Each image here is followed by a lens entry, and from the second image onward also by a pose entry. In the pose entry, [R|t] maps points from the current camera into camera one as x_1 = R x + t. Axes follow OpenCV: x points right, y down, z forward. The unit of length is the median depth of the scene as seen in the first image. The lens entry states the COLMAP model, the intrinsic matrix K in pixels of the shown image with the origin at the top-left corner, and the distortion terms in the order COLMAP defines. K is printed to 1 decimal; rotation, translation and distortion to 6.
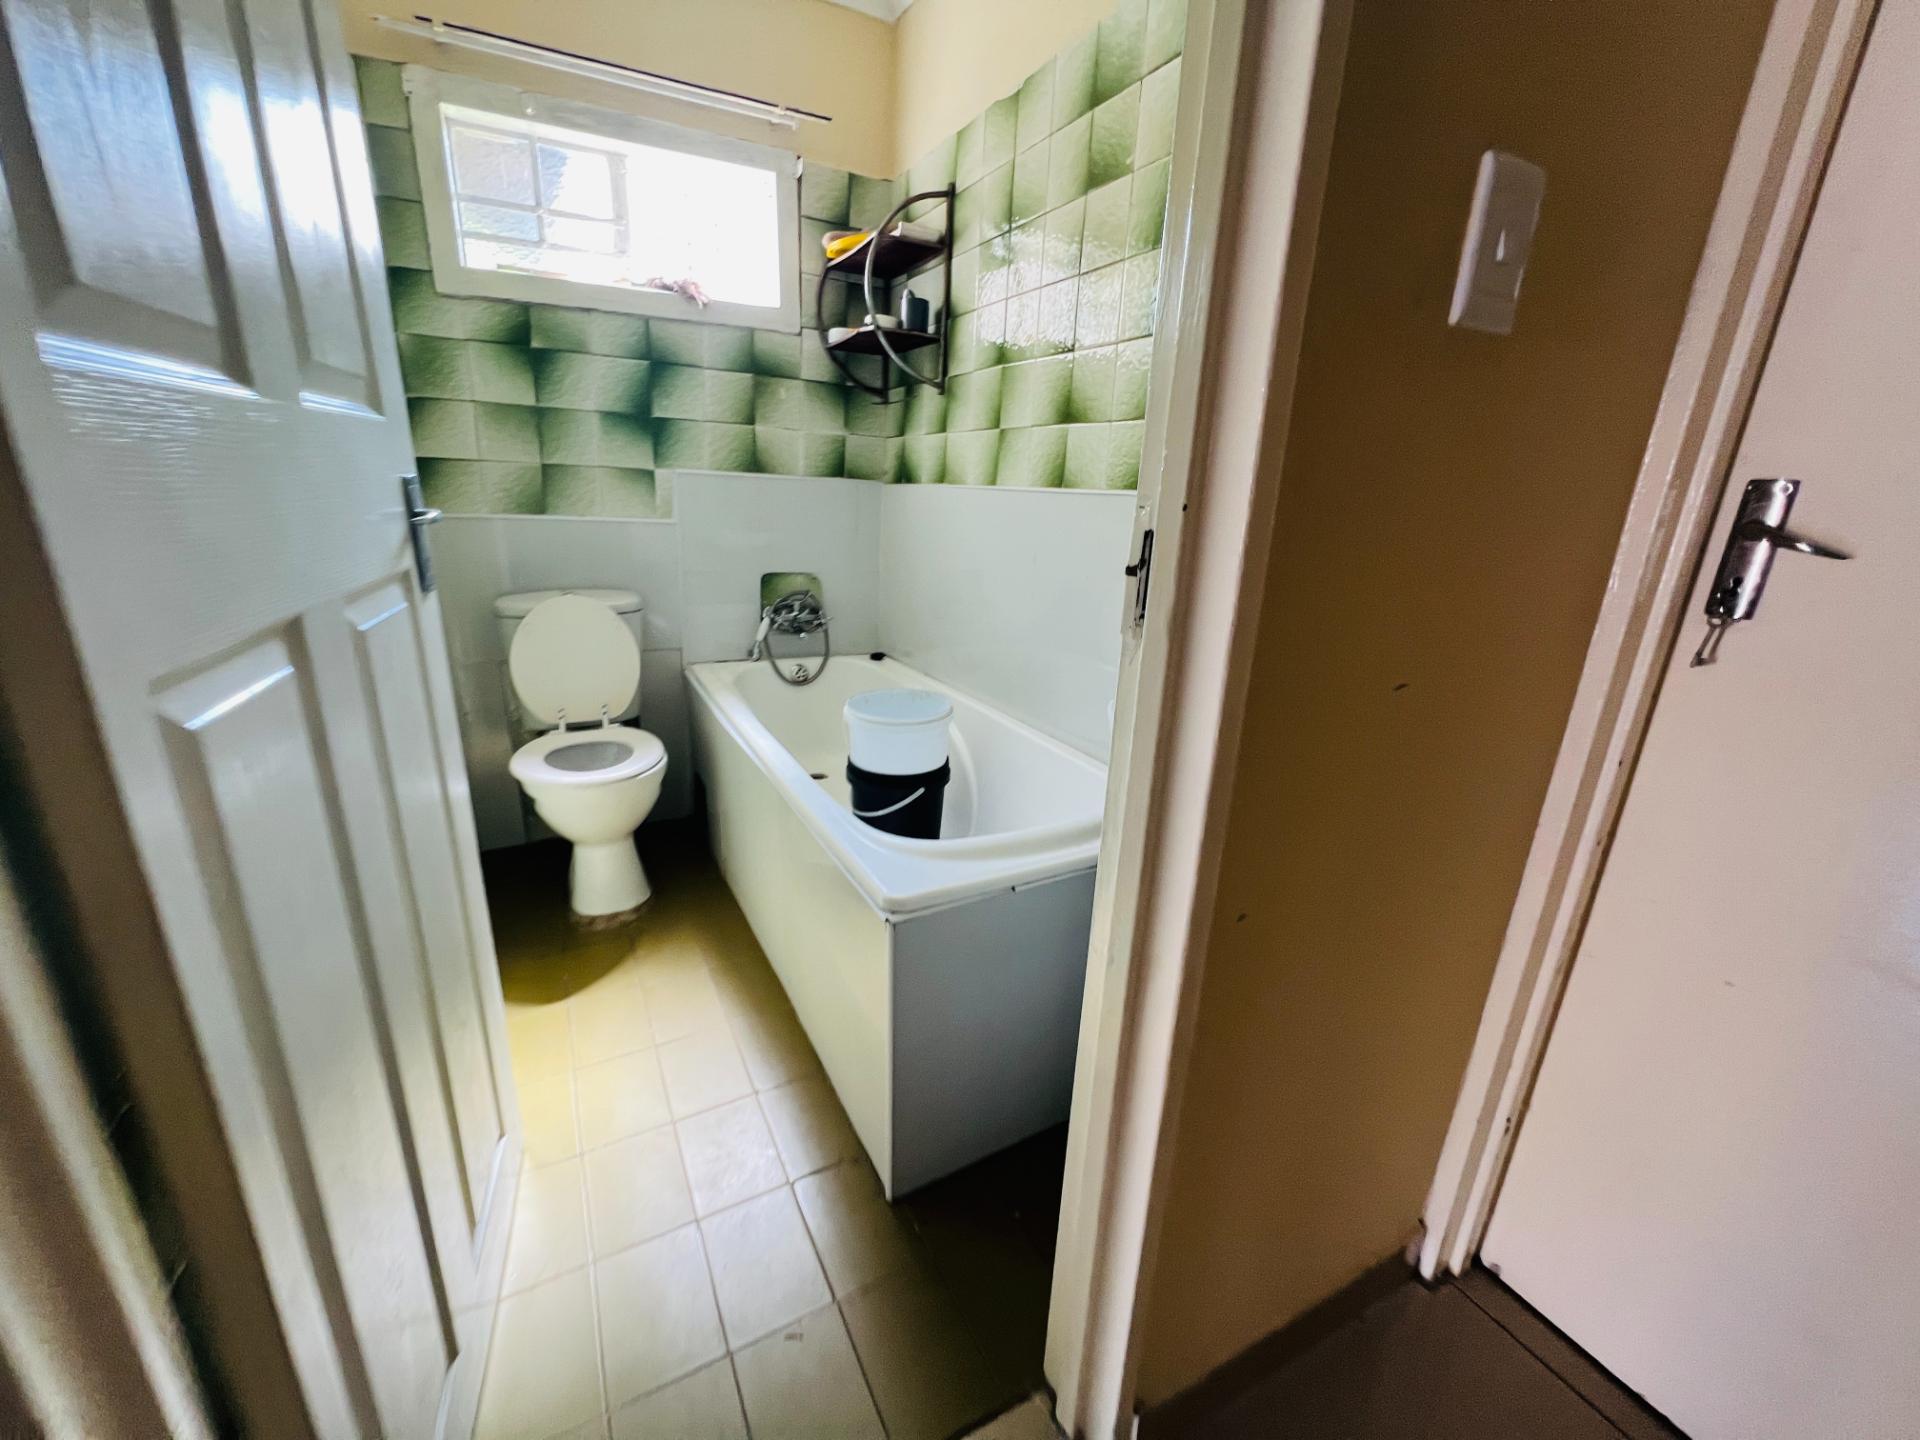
lens RADIAL K [[772.3, 0, 957.2], [0, 772.3, 722.5], [0, 0, 1]] dist [-0.003167, 0.001408]
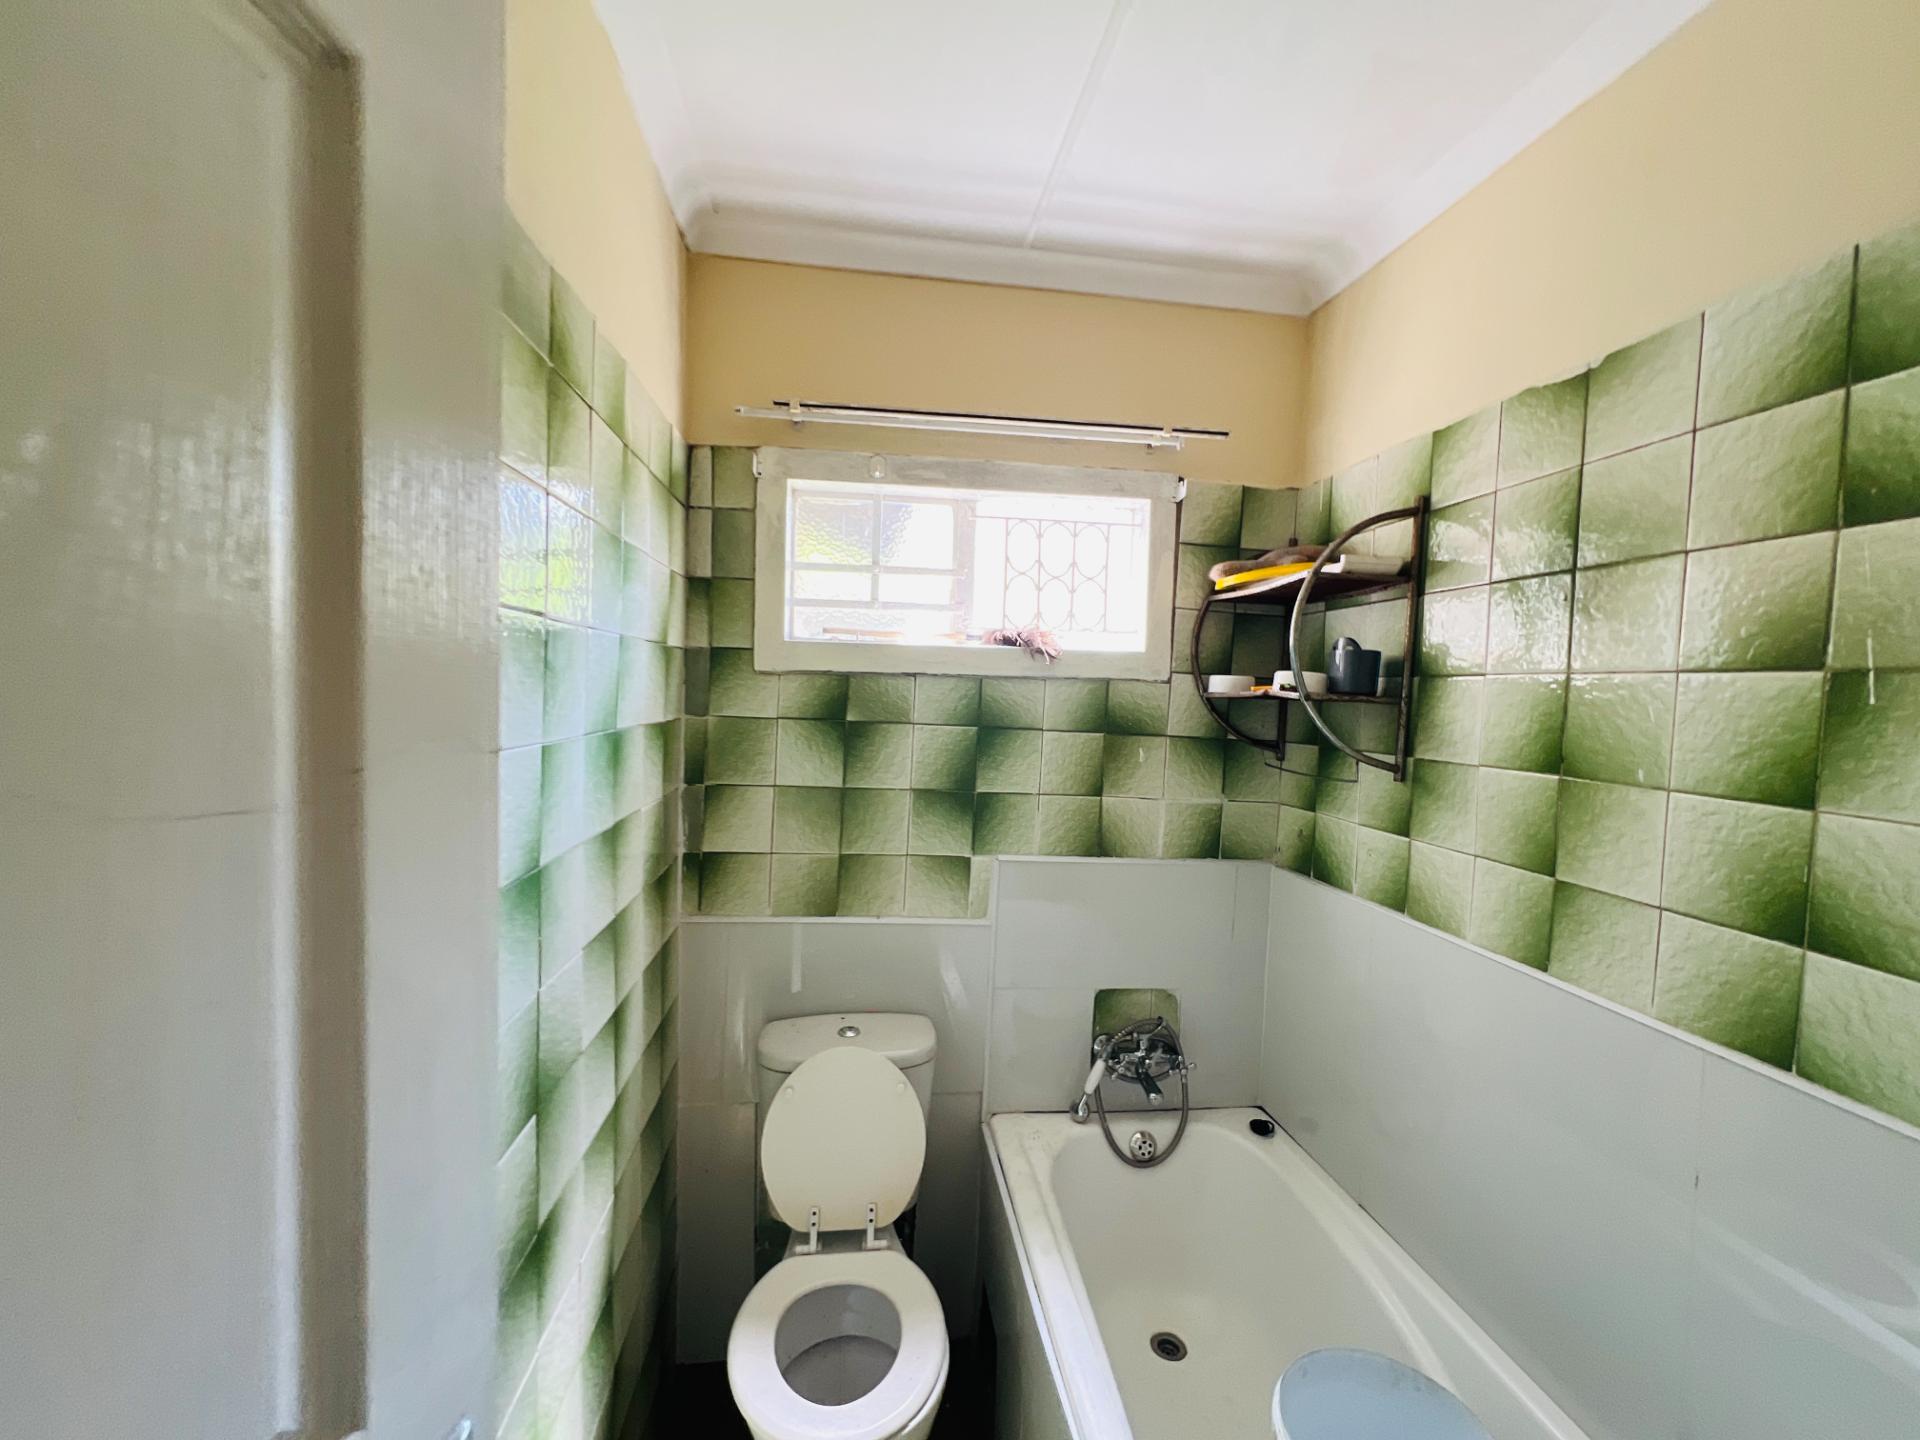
lens RADIAL K [[772.2, 0, 961.3], [0, 772.2, 717.7], [0, 0, 1]] dist [0.007108, -0.000214]
pose [[0.938772, 0.004855, -0.344505, -0.145329], [-0.097603, 0.962687, -0.252402, -0.280615], [0.330425, 0.270573, 0.904218, 0.280493]]
